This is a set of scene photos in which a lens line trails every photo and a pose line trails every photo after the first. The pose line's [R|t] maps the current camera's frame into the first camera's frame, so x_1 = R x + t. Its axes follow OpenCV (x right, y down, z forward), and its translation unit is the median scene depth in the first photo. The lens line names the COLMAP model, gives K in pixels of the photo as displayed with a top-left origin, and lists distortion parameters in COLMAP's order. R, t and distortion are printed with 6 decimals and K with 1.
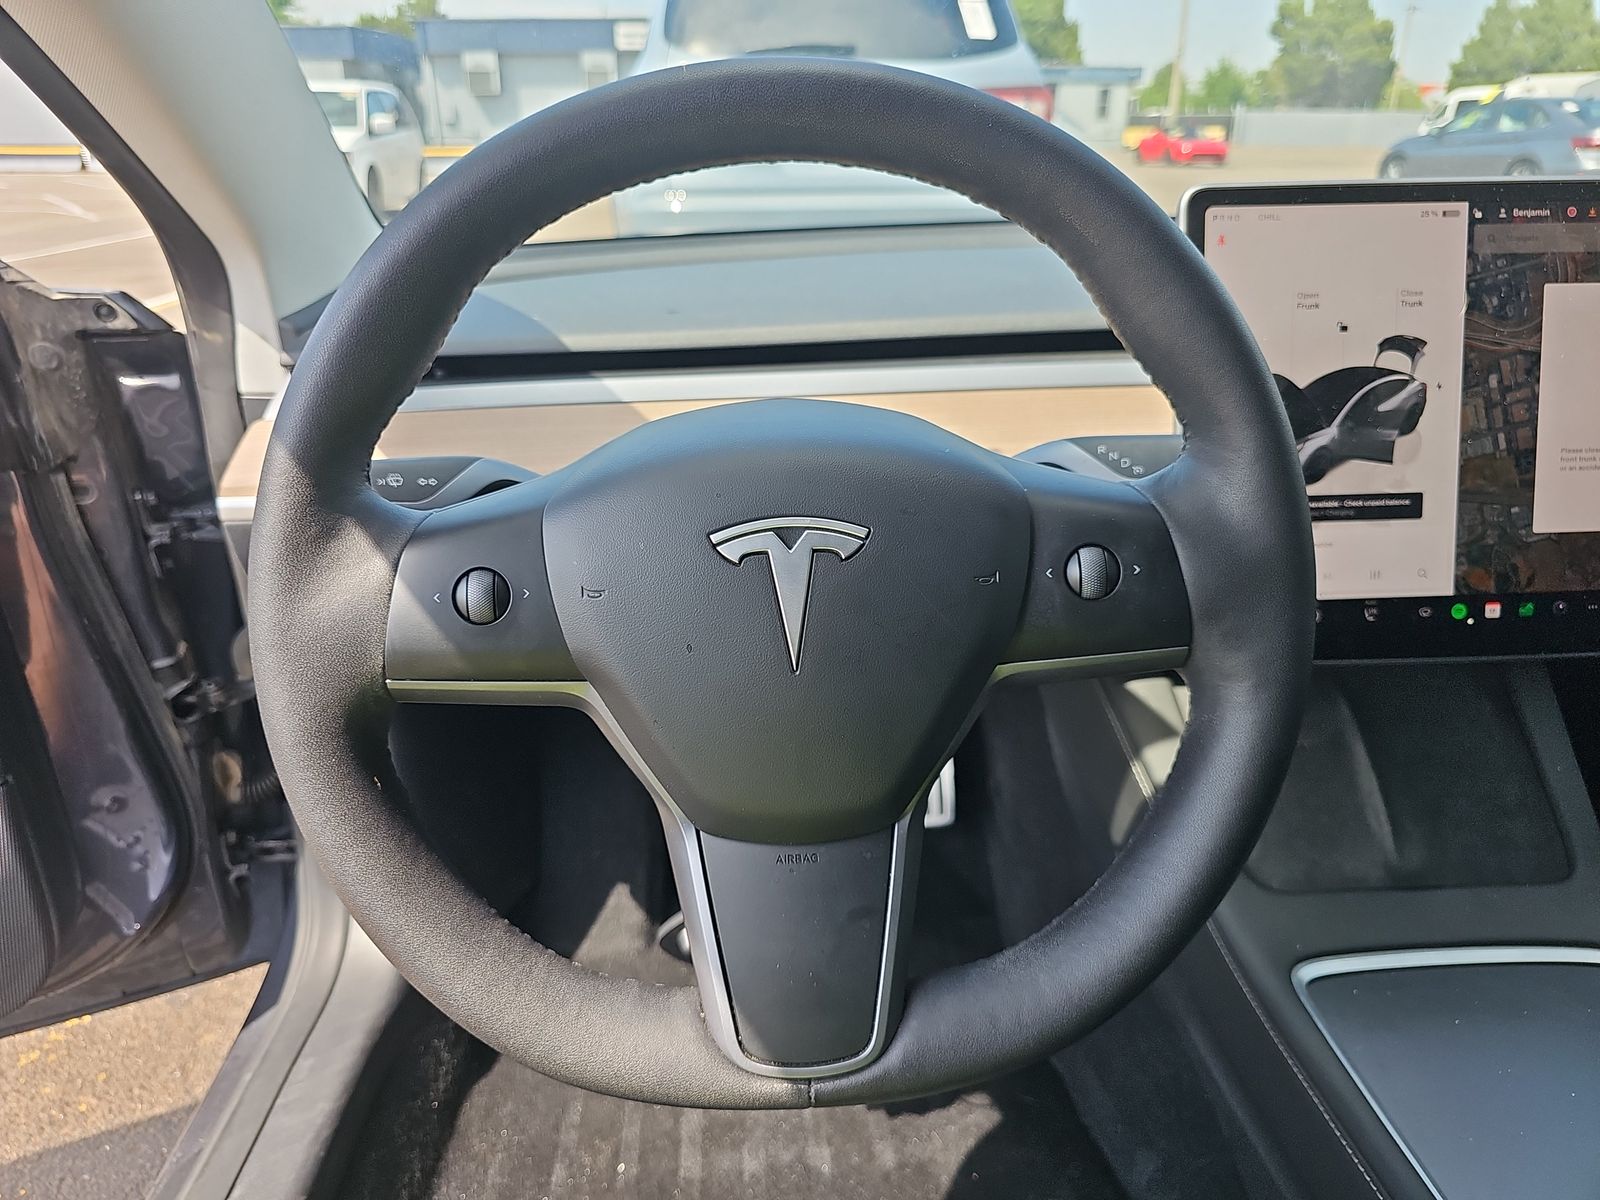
lens RADIAL K [[1090.4, 0, 793.2], [0, 1090.4, 595.7], [0, 0, 1]] dist [-0.003666, -0.005633]
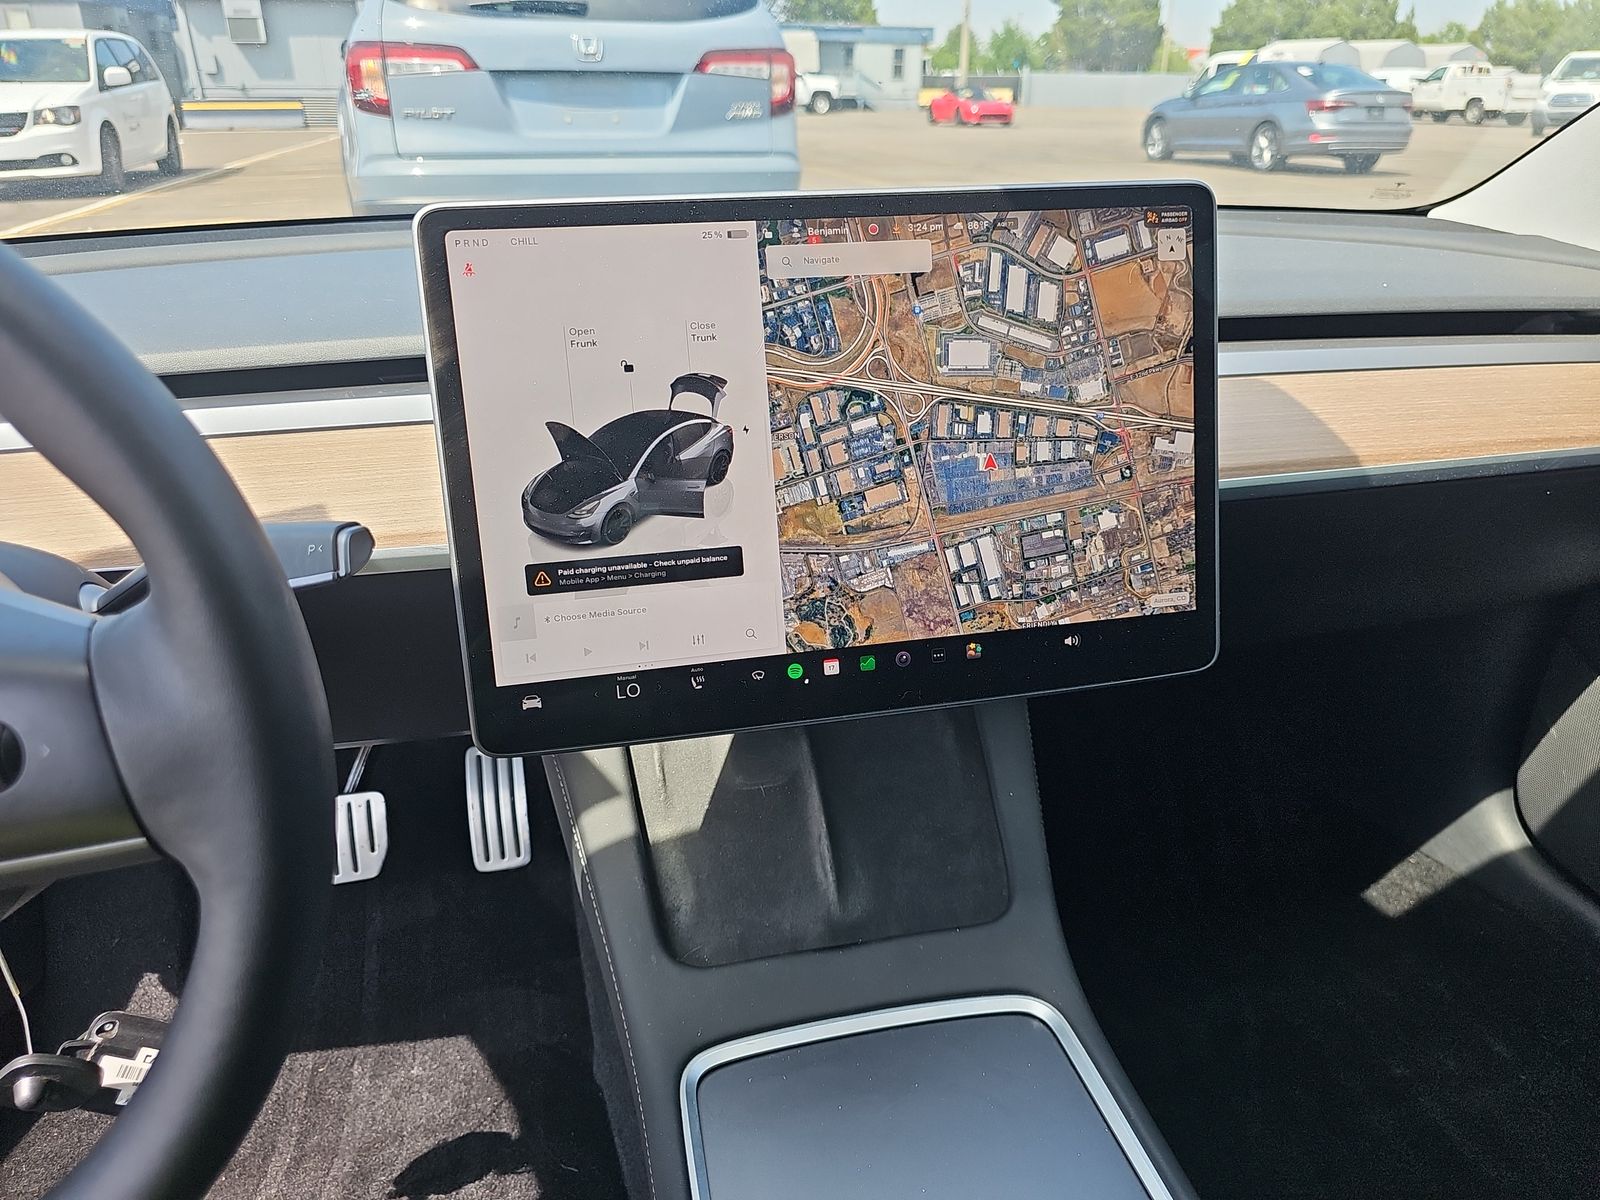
lens RADIAL K [[1066.4, 0, 800.0], [0, 1066.4, 600.0], [0, 0, 1]] dist [0.084623, -0.103100]
pose [[0.984372, -0.066568, 0.163033, 0.482153], [0.060439, 0.997276, 0.042276, -0.085543], [-0.165403, -0.031762, 0.985714, 0.113190]]
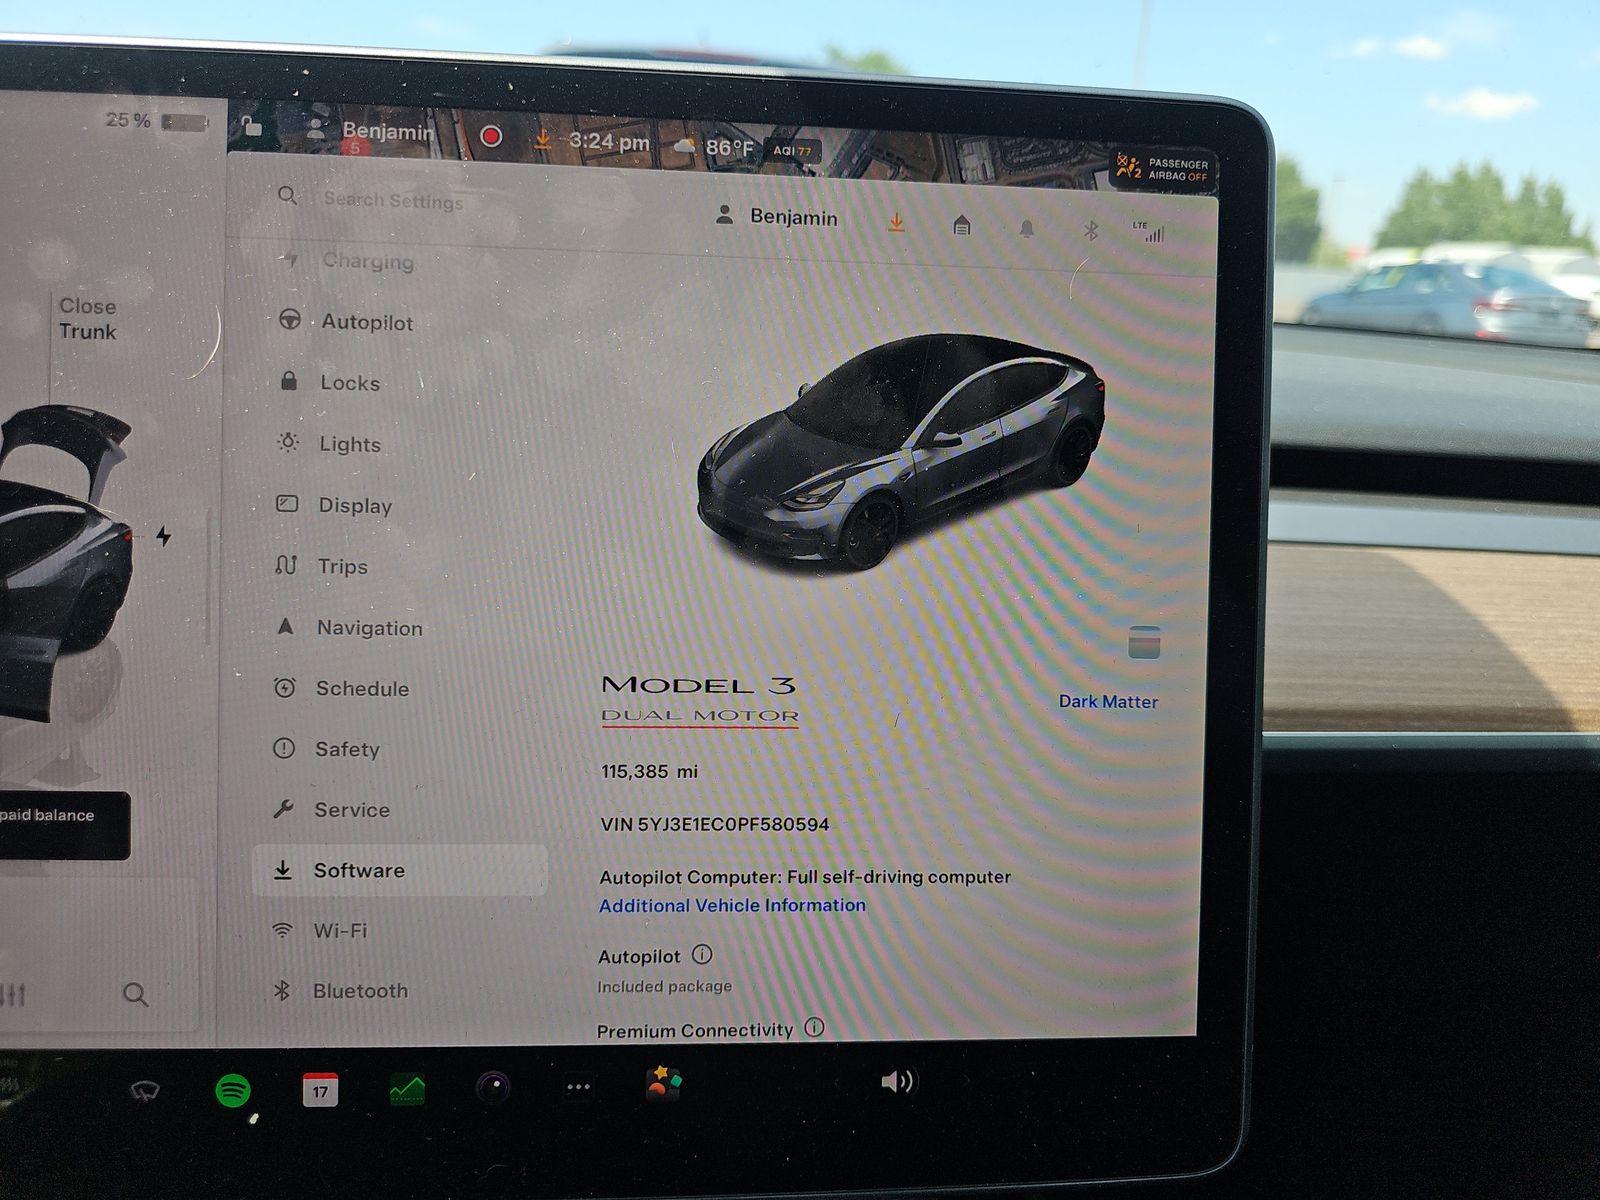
lens RADIAL K [[1090.4, 0, 793.2], [0, 1090.4, 595.7], [0, 0, 1]] dist [-0.003666, -0.005633]
pose [[0.997752, 0.045629, 0.049076, 0.806390], [-0.040530, 0.994132, -0.100294, -0.138335], [-0.053365, 0.098080, 0.993747, 0.583175]]
